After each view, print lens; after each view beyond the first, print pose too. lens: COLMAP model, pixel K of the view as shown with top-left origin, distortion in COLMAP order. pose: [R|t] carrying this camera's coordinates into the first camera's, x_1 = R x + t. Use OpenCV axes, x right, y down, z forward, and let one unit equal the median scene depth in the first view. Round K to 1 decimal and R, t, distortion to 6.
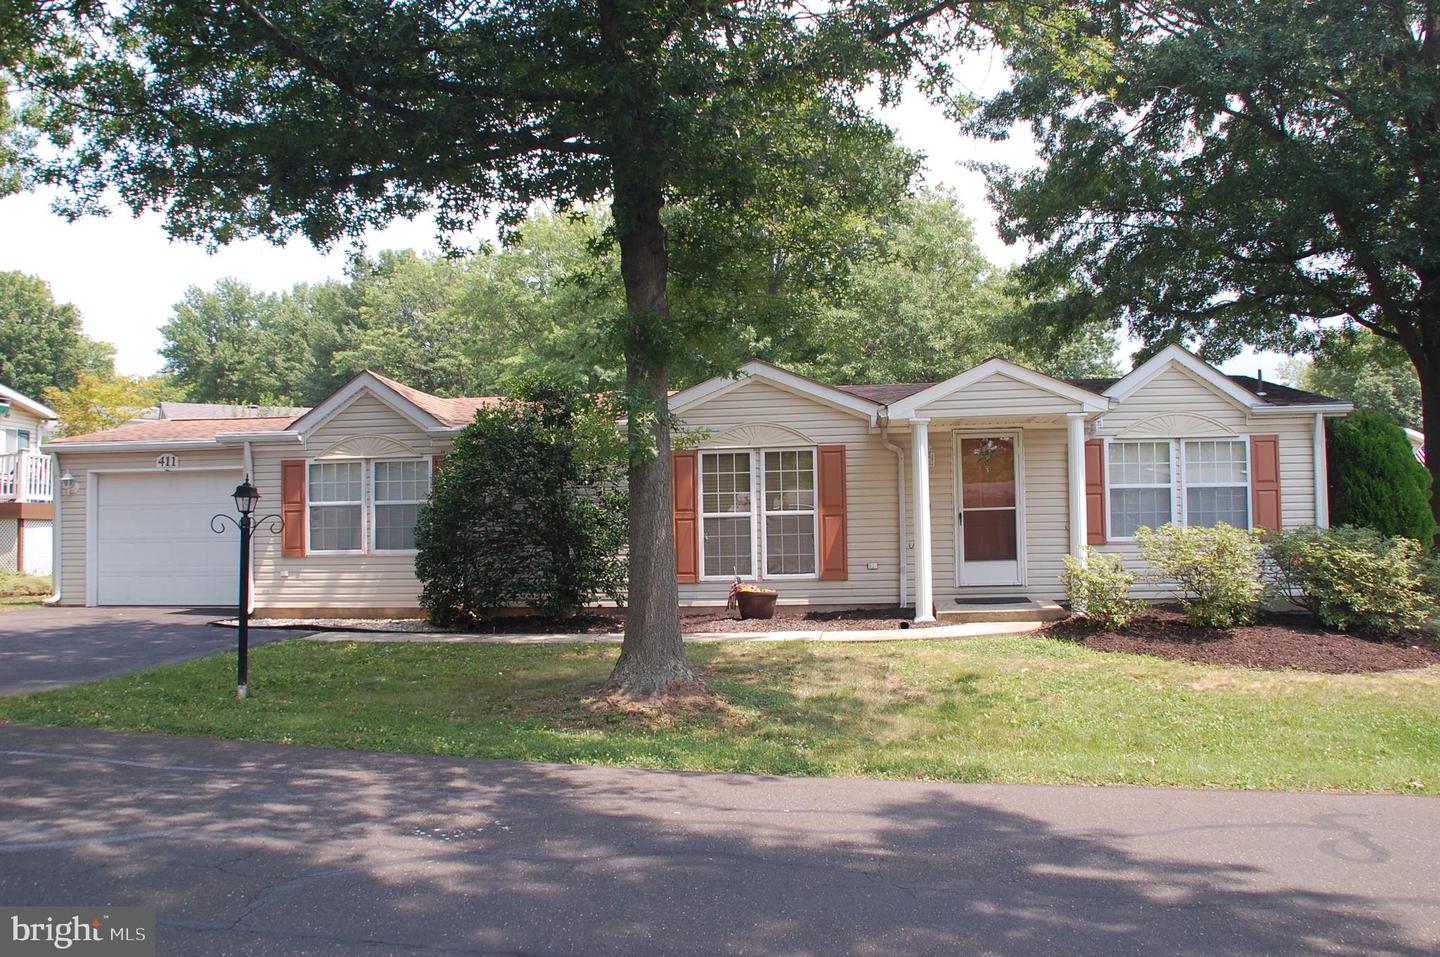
lens RADIAL K [[1226.3, 0, 723.1], [0, 1226.3, 485.7], [0, 0, 1]] dist [-0.118345, 0.063231]
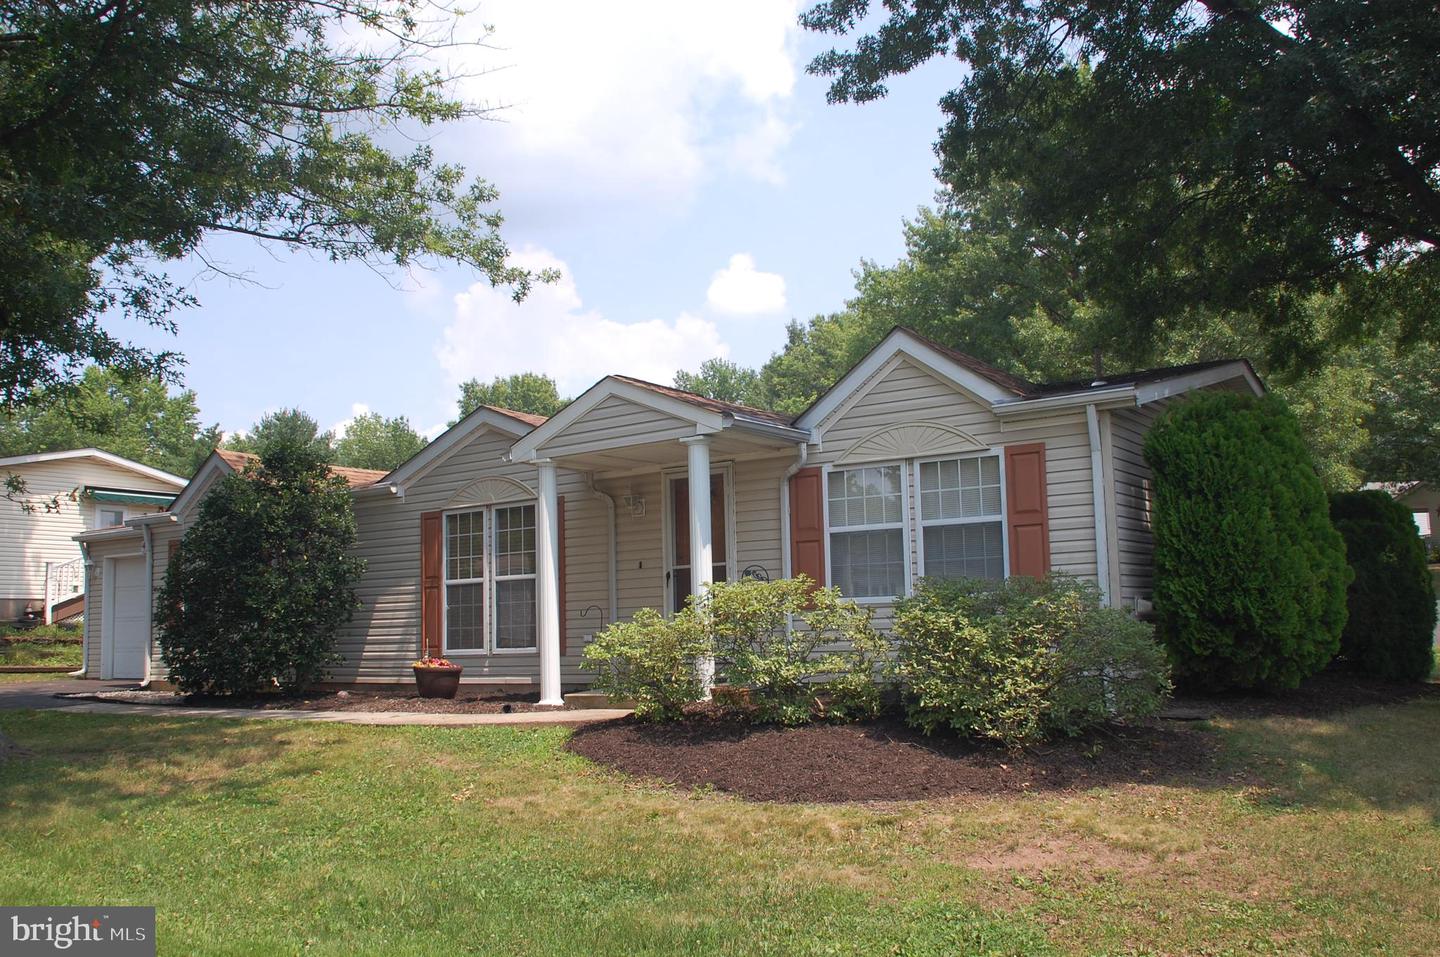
lens RADIAL K [[1336.1, 0, 721.4], [0, 1336.1, 475.6], [0, 0, 1]] dist [-0.052686, 0.000000]
pose [[0.864444, -0.064696, -0.498549, 0.663138], [0.031314, 0.996688, -0.075044, 0.026062], [0.501754, 0.049260, 0.863607, 0.257302]]
